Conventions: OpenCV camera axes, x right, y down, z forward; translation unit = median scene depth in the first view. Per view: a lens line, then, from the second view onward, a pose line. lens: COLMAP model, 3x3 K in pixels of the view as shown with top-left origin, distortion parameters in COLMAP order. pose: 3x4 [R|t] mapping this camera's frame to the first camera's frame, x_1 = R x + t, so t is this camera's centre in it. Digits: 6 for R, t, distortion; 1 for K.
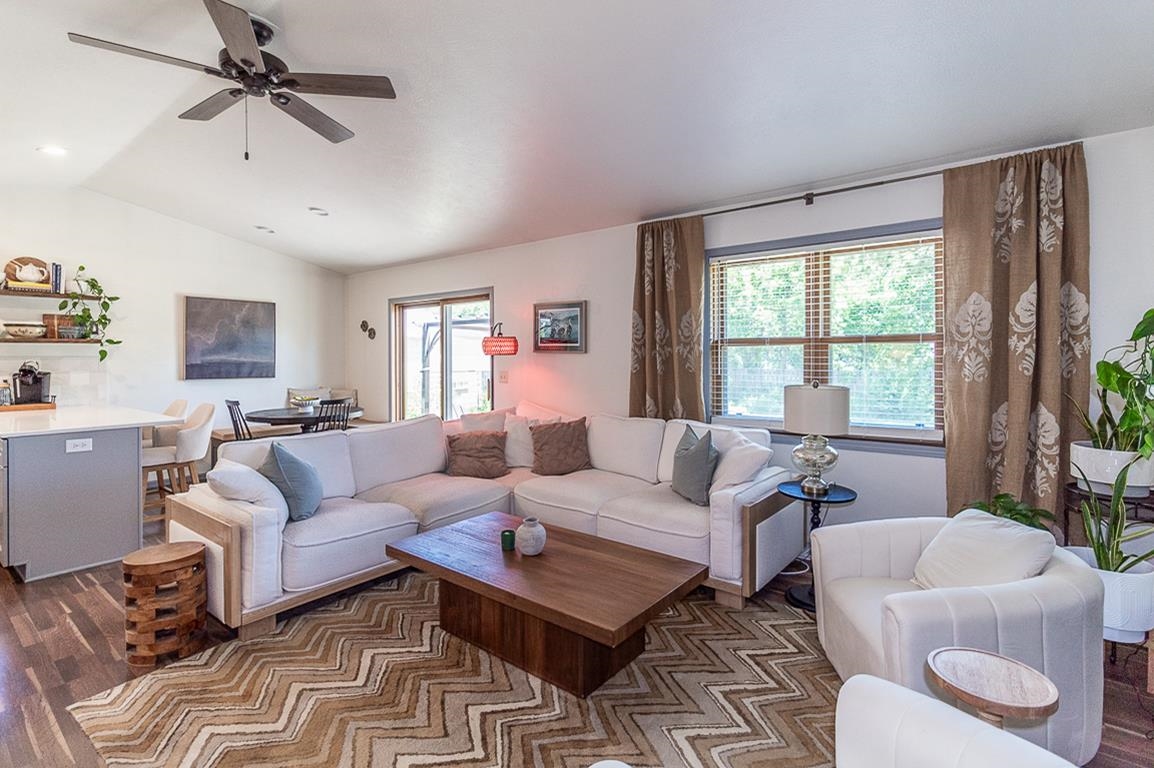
lens RADIAL K [[549.5, 0, 593.3], [0, 549.5, 361.7], [0, 0, 1]] dist [0.002678, -0.000743]
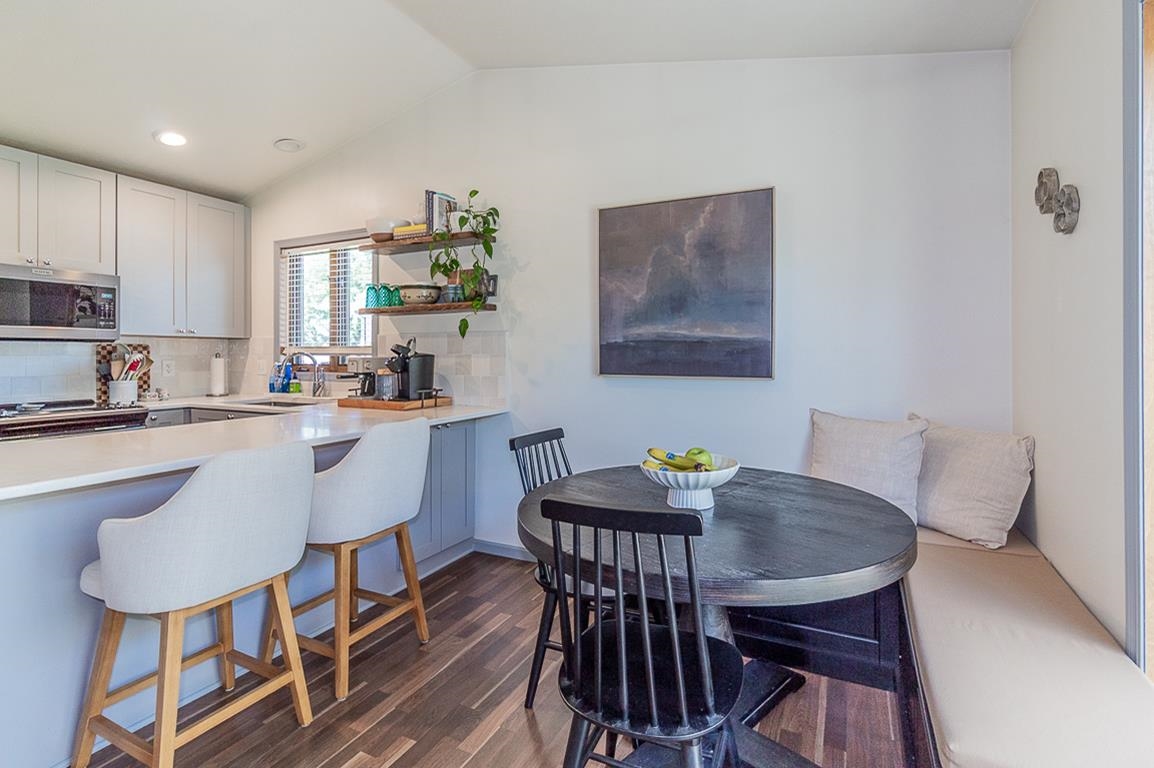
lens RADIAL K [[549.5, 0, 588.6], [0, 549.5, 351.1], [0, 0, 1]] dist [0.002678, -0.000743]
pose [[0.192665, 0.000104, -0.981265, -0.257084], [-0.005270, 0.999986, -0.000929, 0.012297], [0.981251, 0.005350, 0.192662, 0.934676]]
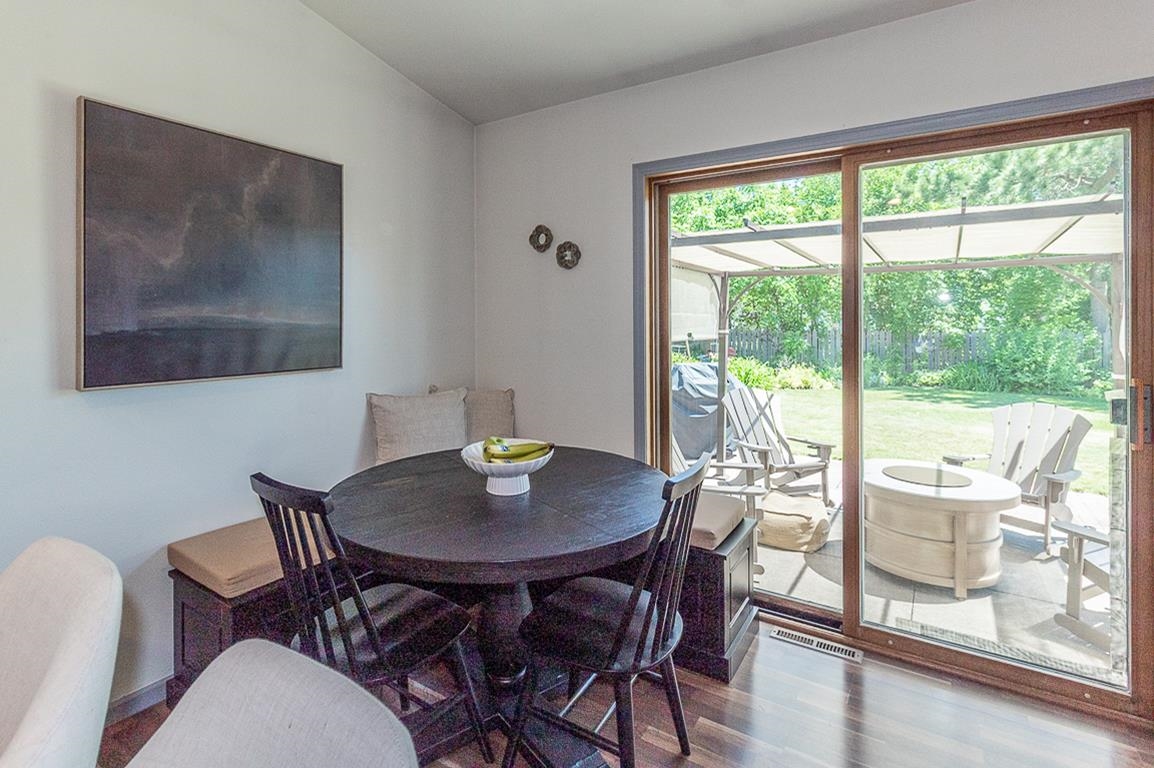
lens RADIAL K [[566.8, 0, 581.5], [0, 566.8, 323.0], [0, 0, 1]] dist [0.004021, 0.000076]
pose [[0.994824, -0.002036, 0.101589, -0.535259], [0.001851, 0.999996, 0.001914, -0.001676], [-0.101593, -0.001716, 0.994825, 0.707807]]
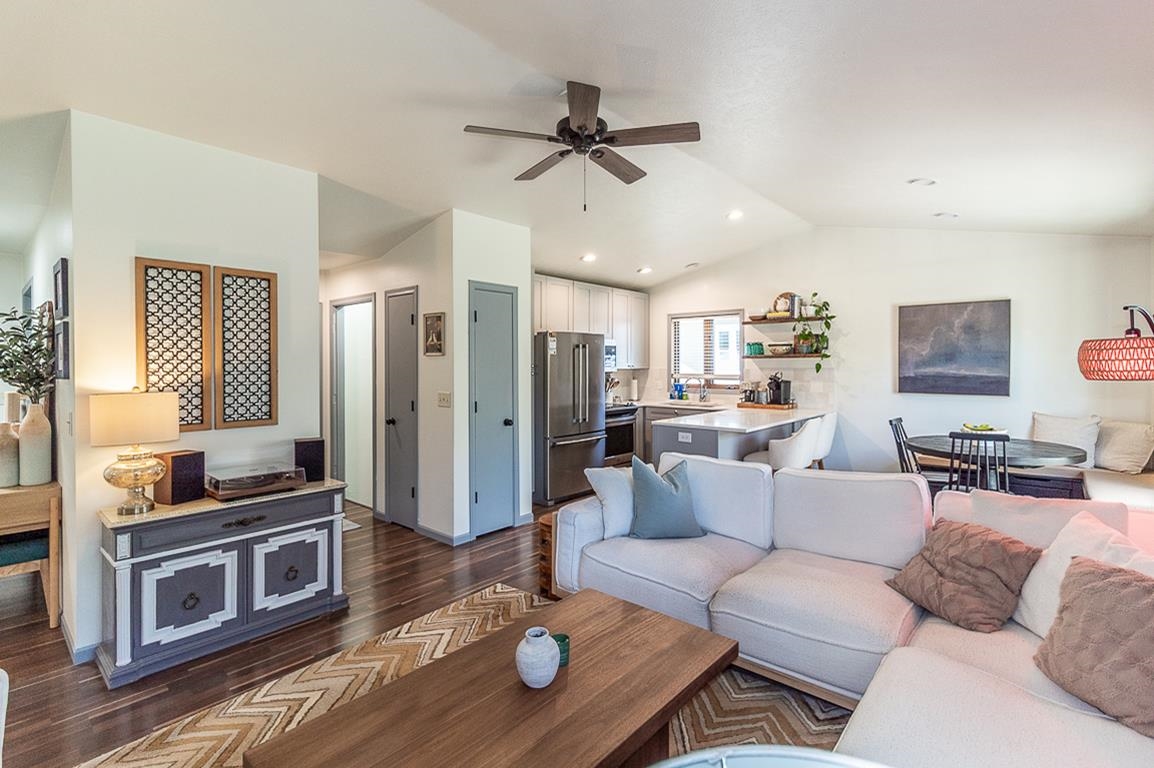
lens RADIAL K [[549.5, 0, 577.7], [0, 549.5, 366.8], [0, 0, 1]] dist [0.002678, -0.000743]
pose [[-0.063899, 0.008908, -0.997917, 0.272574], [-0.003247, 0.999953, 0.009134, -0.020717], [0.997951, 0.003824, -0.063867, 0.521491]]
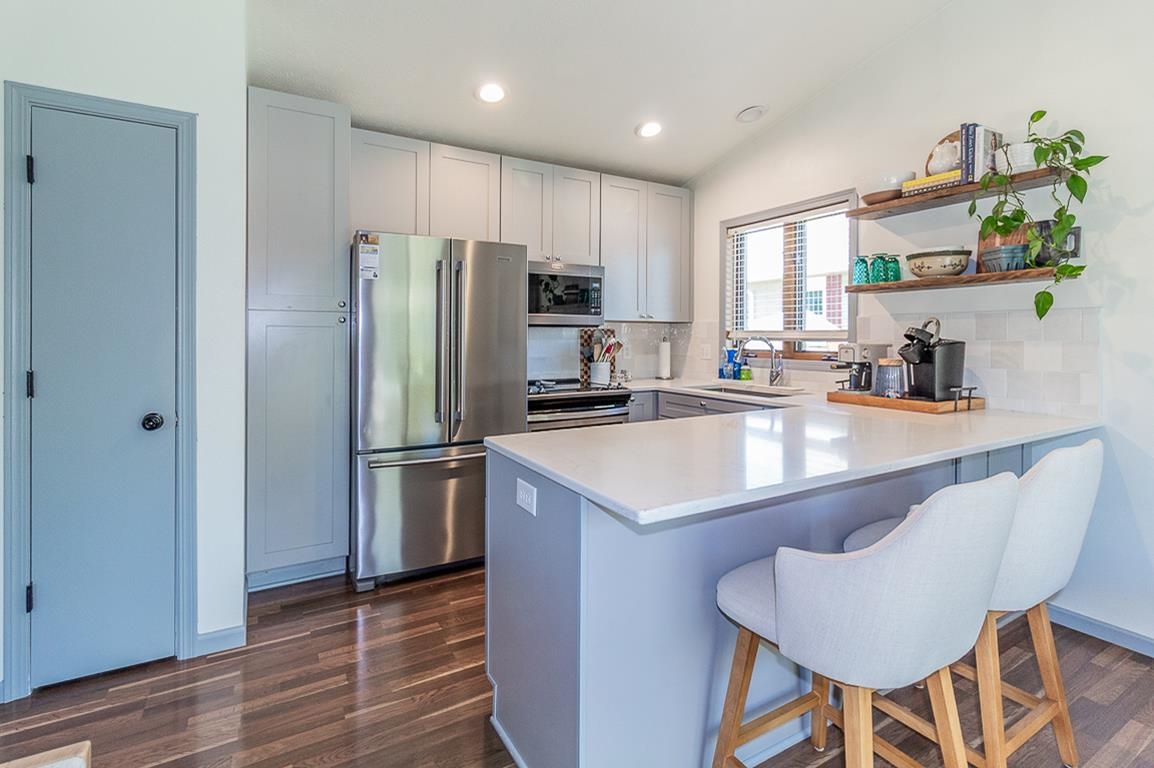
lens RADIAL K [[549.5, 0, 582.4], [0, 549.5, 339.9], [0, 0, 1]] dist [0.002678, -0.000743]
pose [[-0.381816, 0.008776, -0.924197, -0.336525], [-0.006287, 0.999907, 0.012092, 0.011848], [0.924217, 0.010428, -0.381725, 0.766239]]
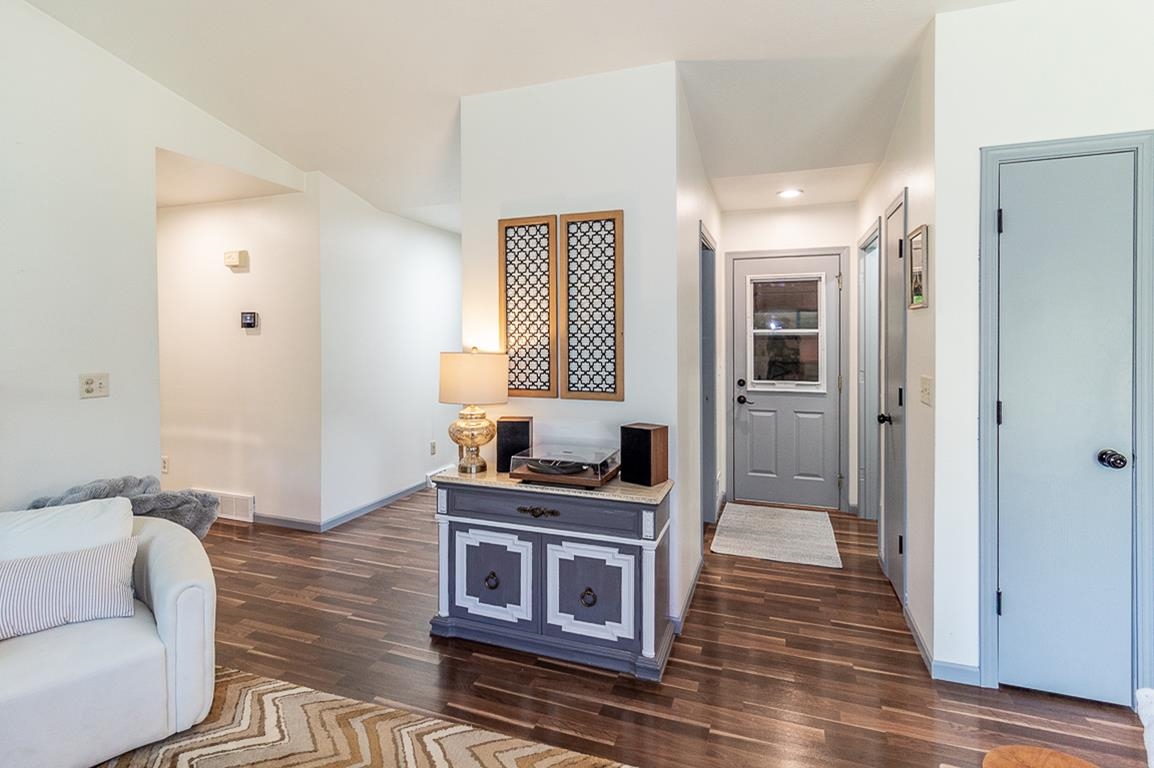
lens RADIAL K [[549.5, 0, 578.1], [0, 549.5, 342.2], [0, 0, 1]] dist [0.002678, -0.000743]
pose [[-0.954899, 0.009548, -0.296776, -0.128861], [0.003825, 0.999795, 0.019859, -0.011488], [0.296905, 0.017828, -0.954741, 0.598237]]
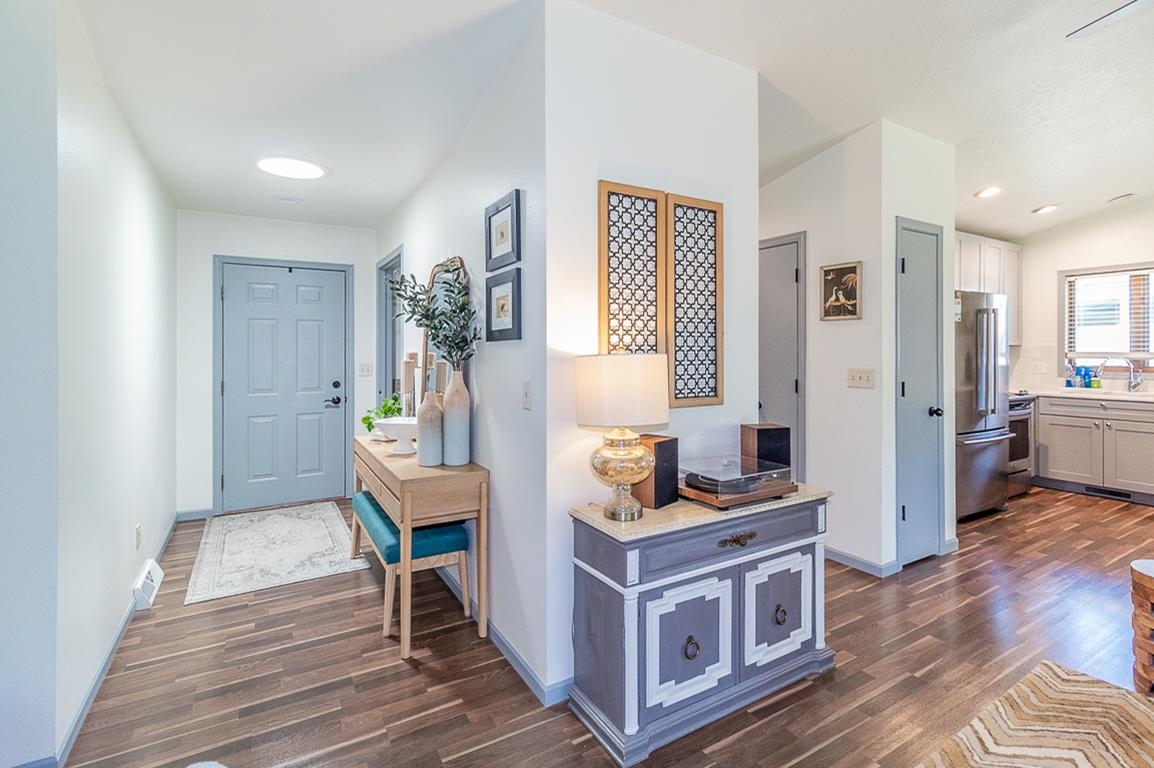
lens RADIAL K [[549.5, 0, 564.4], [0, 549.5, 349.5], [0, 0, 1]] dist [0.002678, -0.000743]
pose [[-0.373069, 0.001743, -0.927802, 0.161722], [-0.003342, 0.999989, 0.003223, 0.002886], [0.927798, 0.004303, -0.373059, 0.202355]]
